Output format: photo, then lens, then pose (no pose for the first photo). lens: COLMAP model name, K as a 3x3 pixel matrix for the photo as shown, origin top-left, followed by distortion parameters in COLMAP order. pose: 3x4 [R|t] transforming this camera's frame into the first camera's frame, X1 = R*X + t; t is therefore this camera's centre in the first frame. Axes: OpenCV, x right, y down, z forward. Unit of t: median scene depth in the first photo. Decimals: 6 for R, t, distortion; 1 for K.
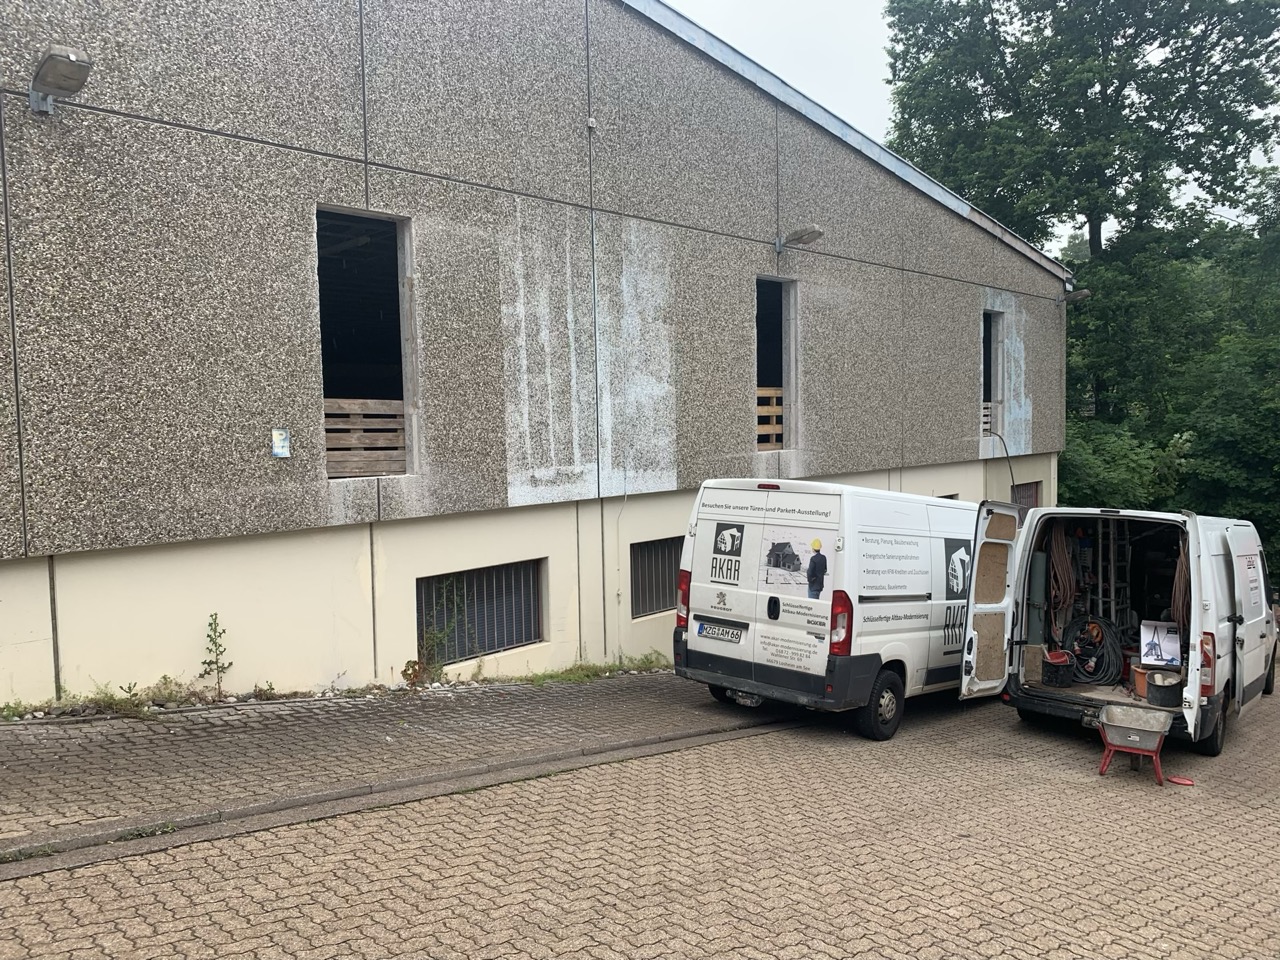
lens RADIAL K [[975.0, 0, 636.4], [0, 975.0, 480.3], [0, 0, 1]] dist [0.028816, -0.033984]
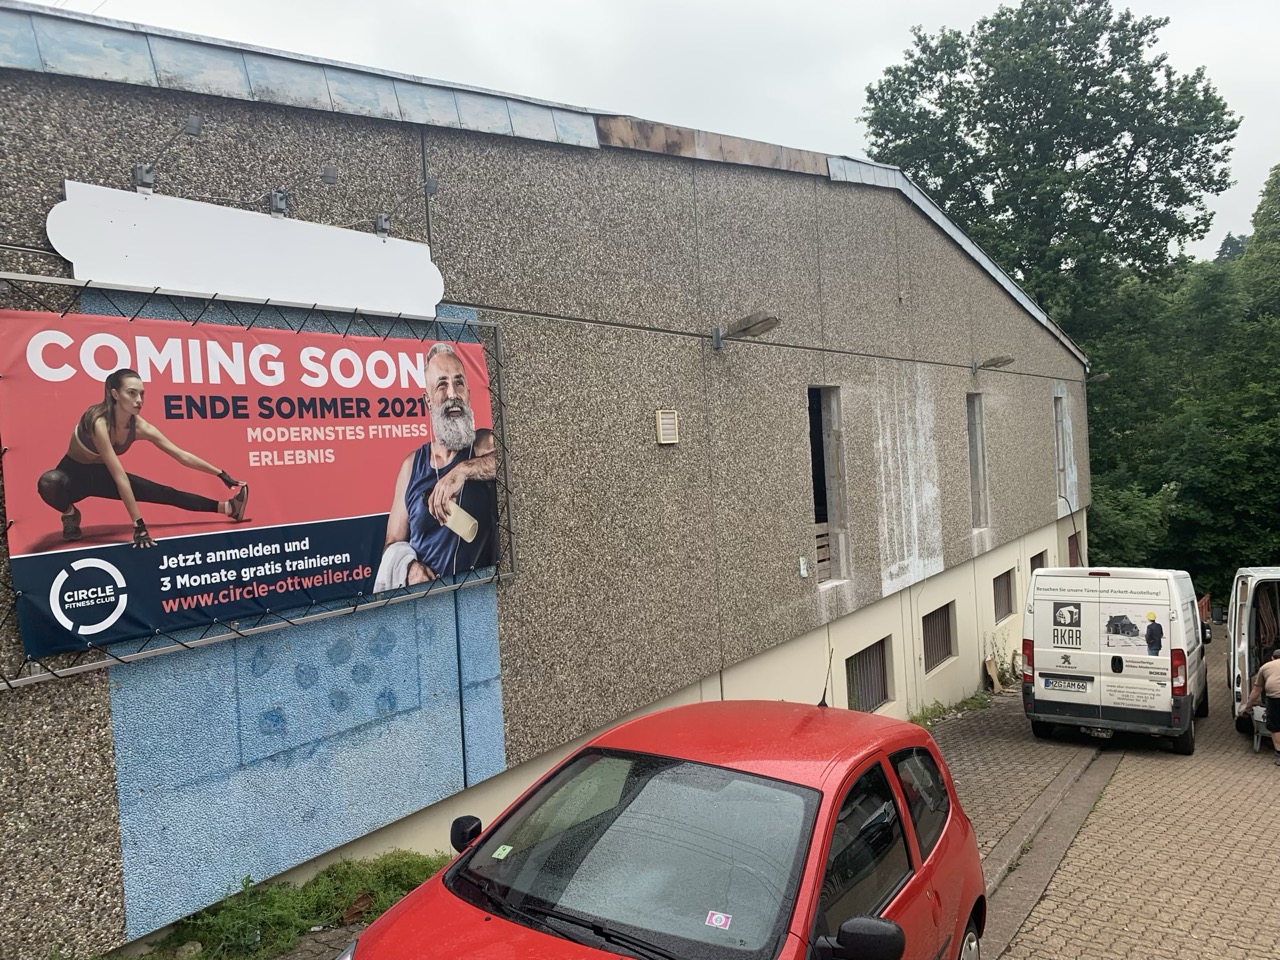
lens RADIAL K [[975.0, 0, 643.6], [0, 975.0, 472.8], [0, 0, 1]] dist [0.028816, -0.033984]
pose [[0.986374, -0.041254, 0.159261, -0.671415], [0.048111, 0.998063, -0.039445, -0.106232], [-0.157325, 0.046570, 0.986448, -0.240893]]
